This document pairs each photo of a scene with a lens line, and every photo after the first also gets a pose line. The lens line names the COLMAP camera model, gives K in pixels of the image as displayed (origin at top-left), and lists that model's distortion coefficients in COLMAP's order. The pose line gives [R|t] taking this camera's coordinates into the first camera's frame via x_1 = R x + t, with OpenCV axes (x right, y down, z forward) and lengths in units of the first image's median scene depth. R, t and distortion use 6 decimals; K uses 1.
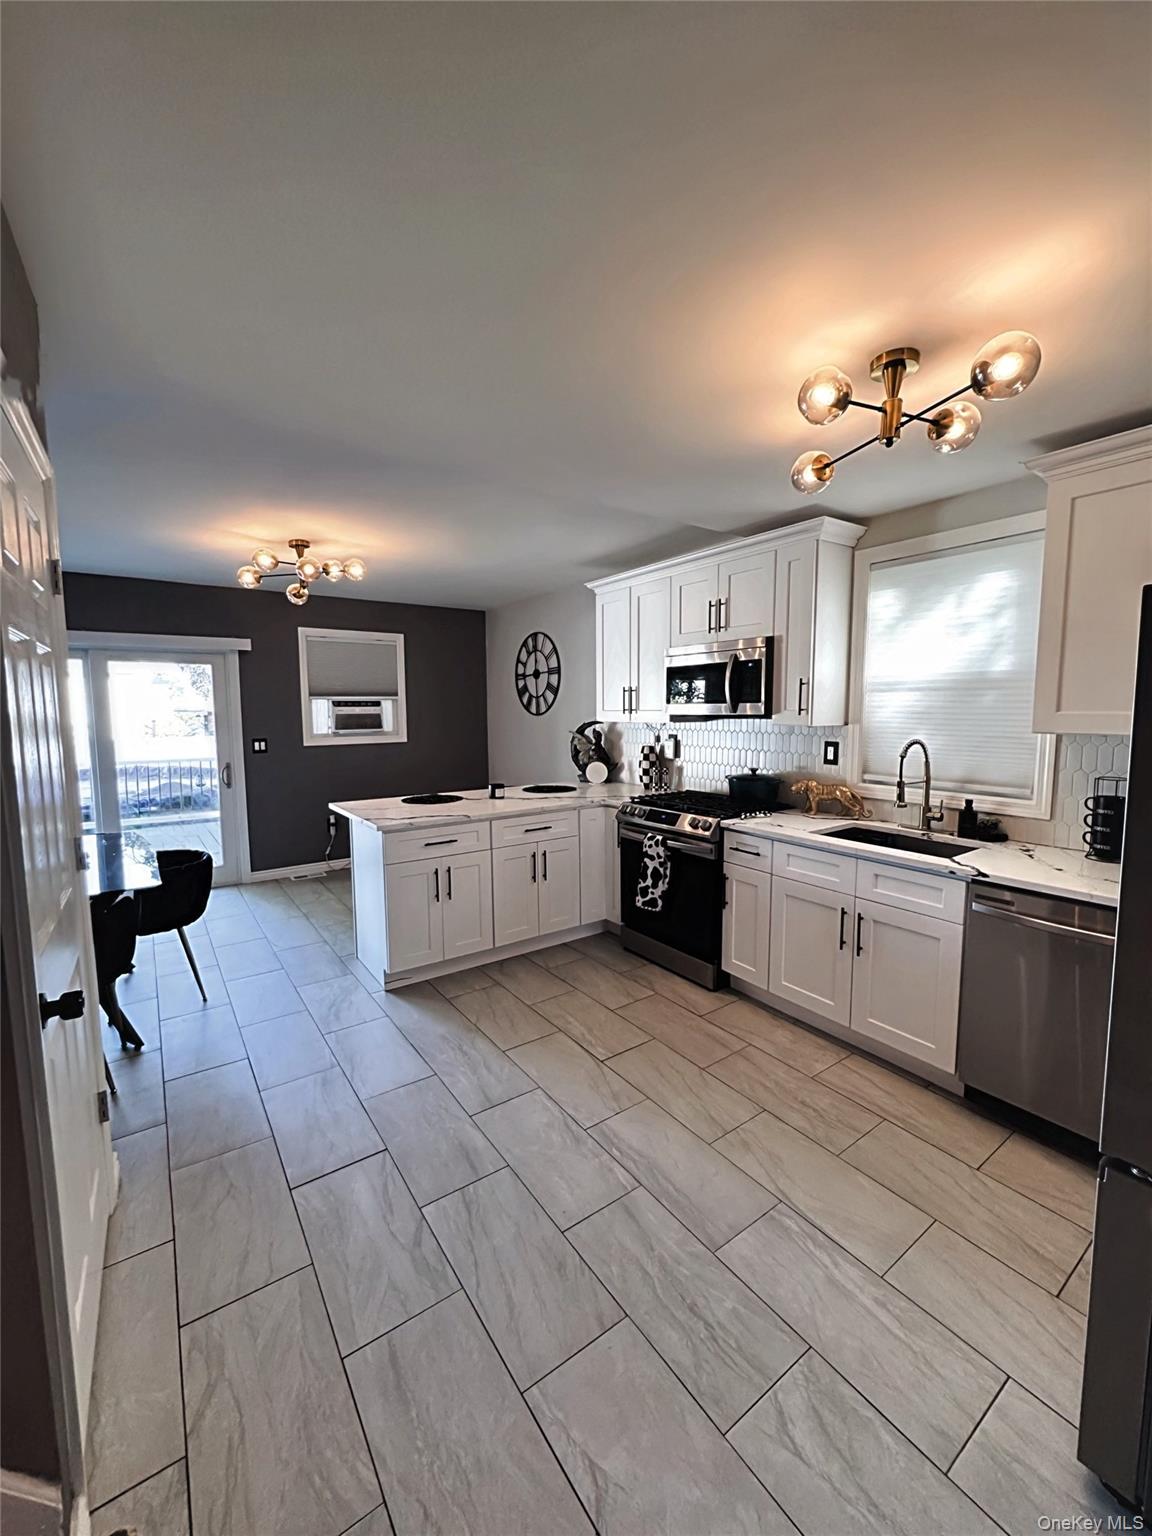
lens RADIAL K [[614.2, 0, 574.1], [0, 614.2, 769.9], [0, 0, 1]] dist [-0.003084, -0.000006]
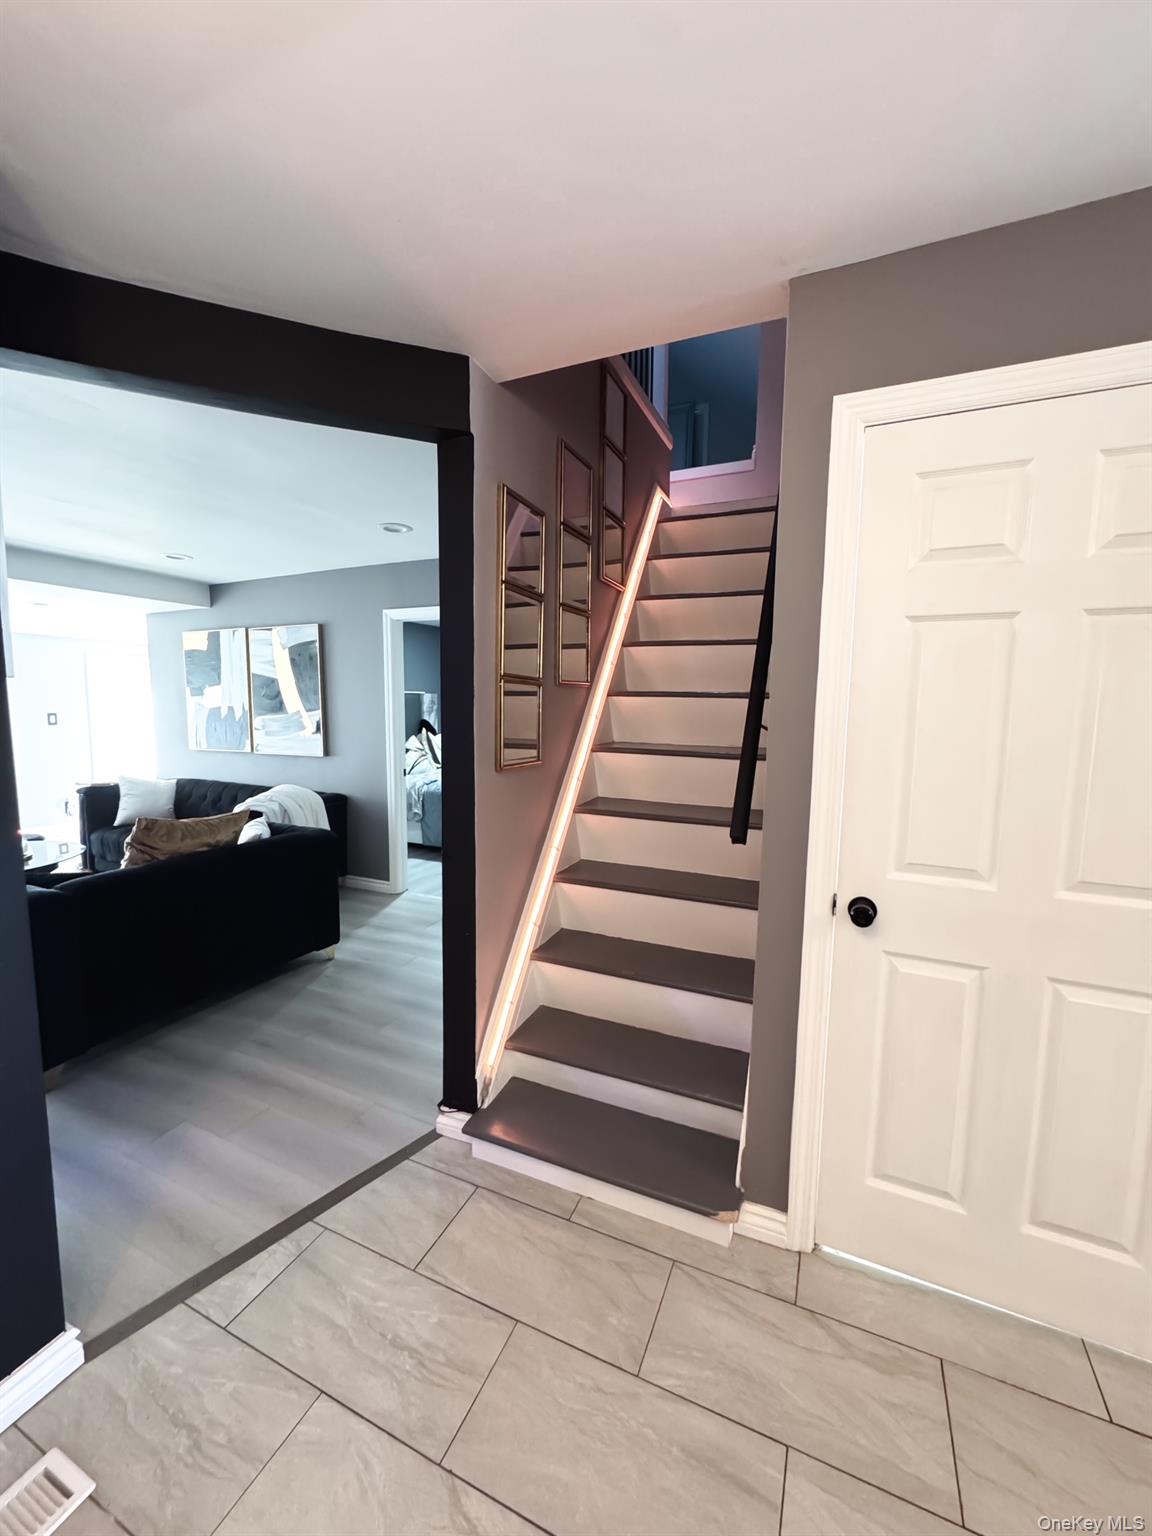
lens RADIAL K [[614.2, 0, 574.1], [0, 614.2, 769.9], [0, 0, 1]] dist [-0.003084, -0.000006]
pose [[-0.859677, 0.045105, -0.508842, 0.153844], [-0.063198, 0.979052, 0.193556, -0.056458], [0.506913, 0.198554, -0.838818, 0.808601]]
